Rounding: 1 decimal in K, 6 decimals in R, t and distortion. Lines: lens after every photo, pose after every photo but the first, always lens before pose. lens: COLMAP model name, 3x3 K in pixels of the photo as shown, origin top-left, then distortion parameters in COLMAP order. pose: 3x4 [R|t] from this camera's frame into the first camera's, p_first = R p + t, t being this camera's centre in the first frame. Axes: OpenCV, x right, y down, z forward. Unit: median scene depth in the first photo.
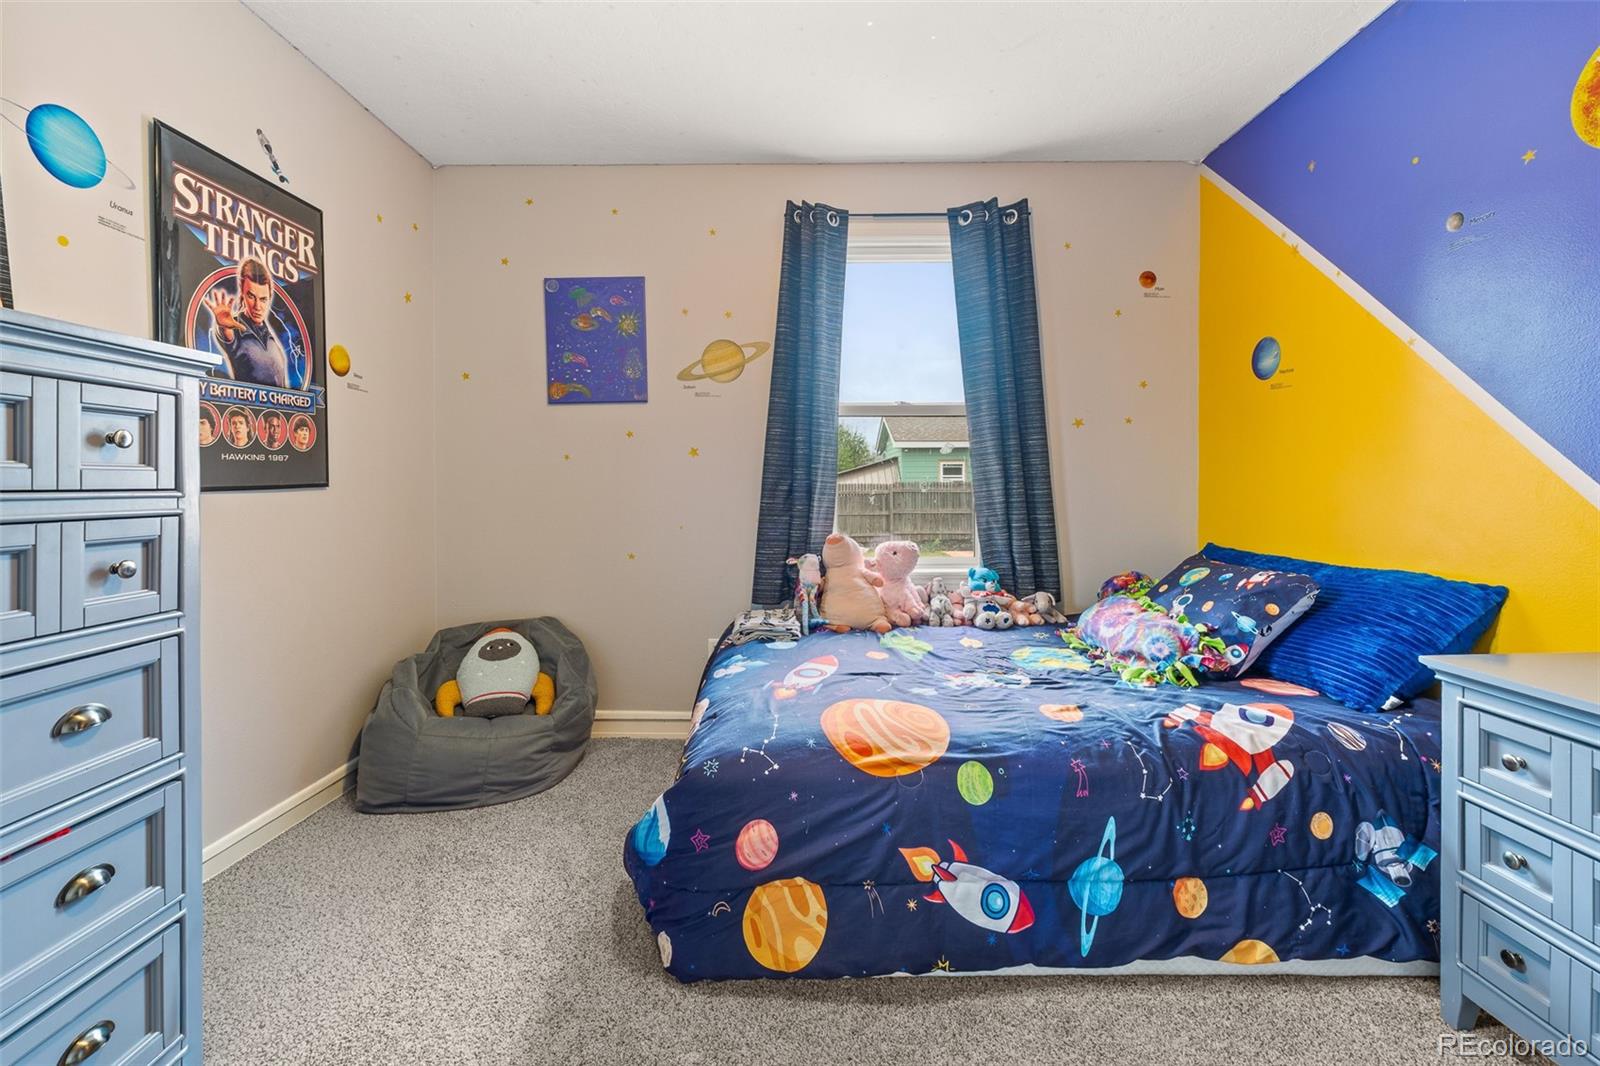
lens RADIAL K [[684.3, 0, 801.5], [0, 684.3, 510.7], [0, 0, 1]] dist [-0.007544, -0.000290]
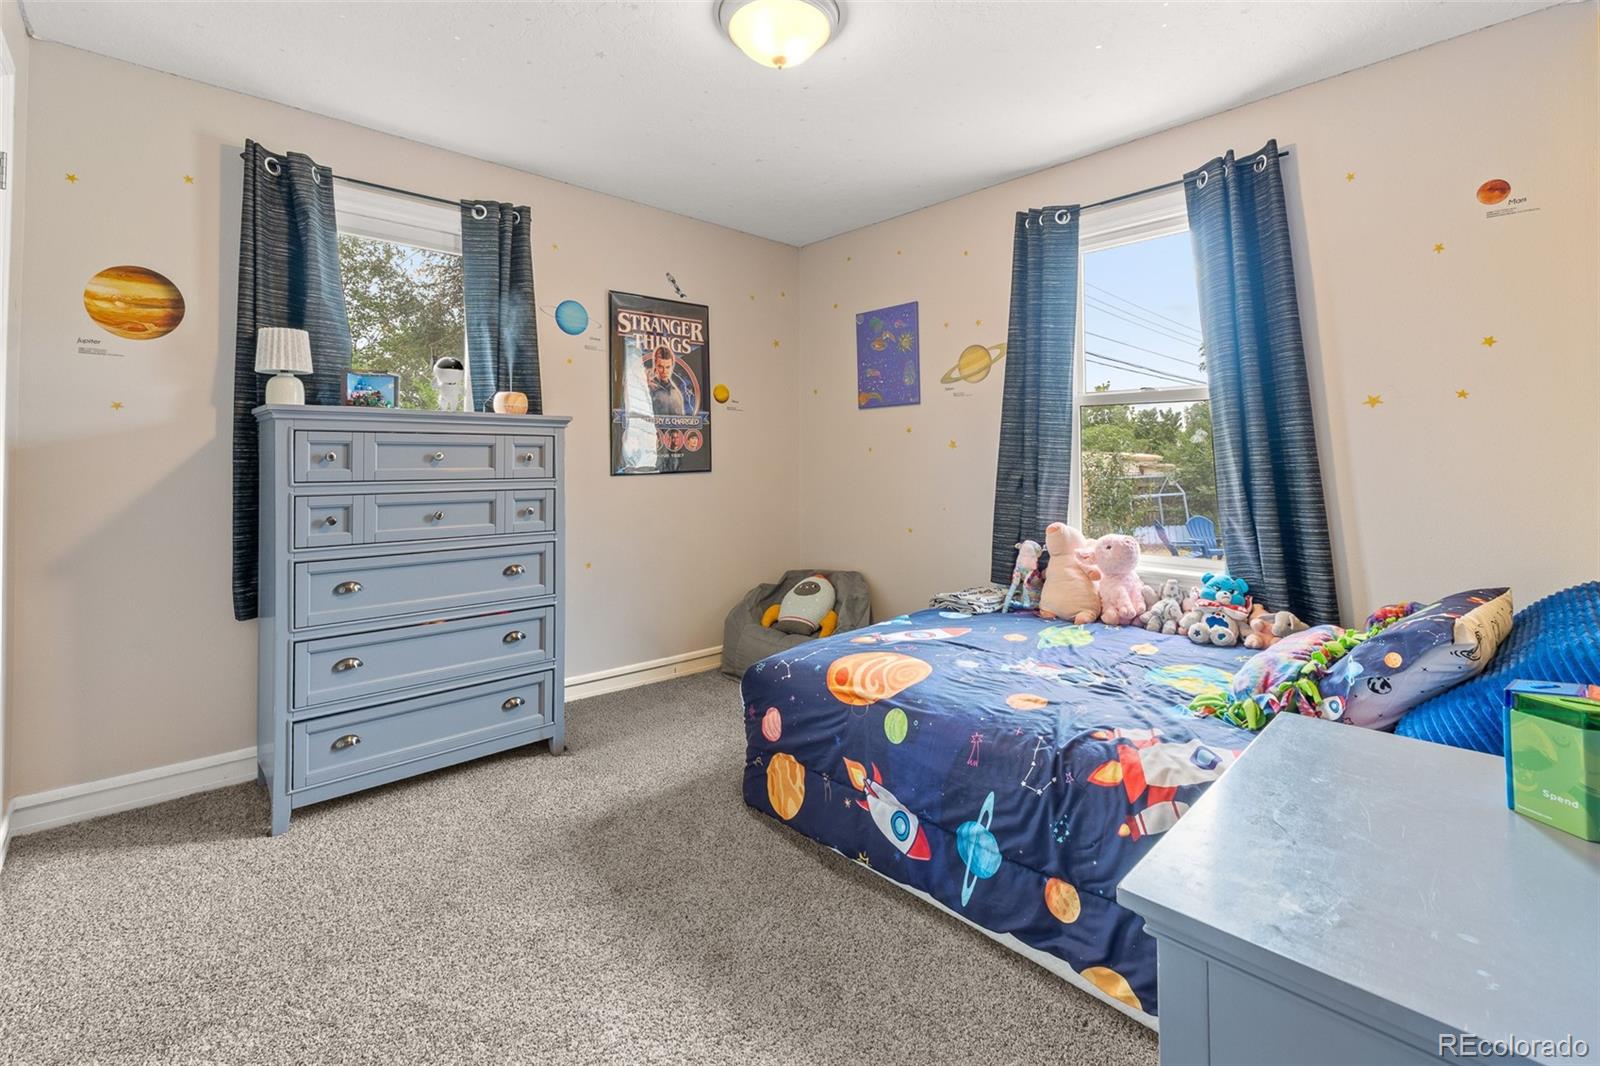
lens RADIAL K [[701.5, 0, 794.3], [0, 701.5, 476.0], [0, 0, 1]] dist [-0.006021, -0.000786]
pose [[0.682080, 0.021374, -0.730965, 0.790380], [-0.030893, 0.999523, 0.000400, -0.036402], [0.730625, 0.022309, 0.682415, -0.007685]]
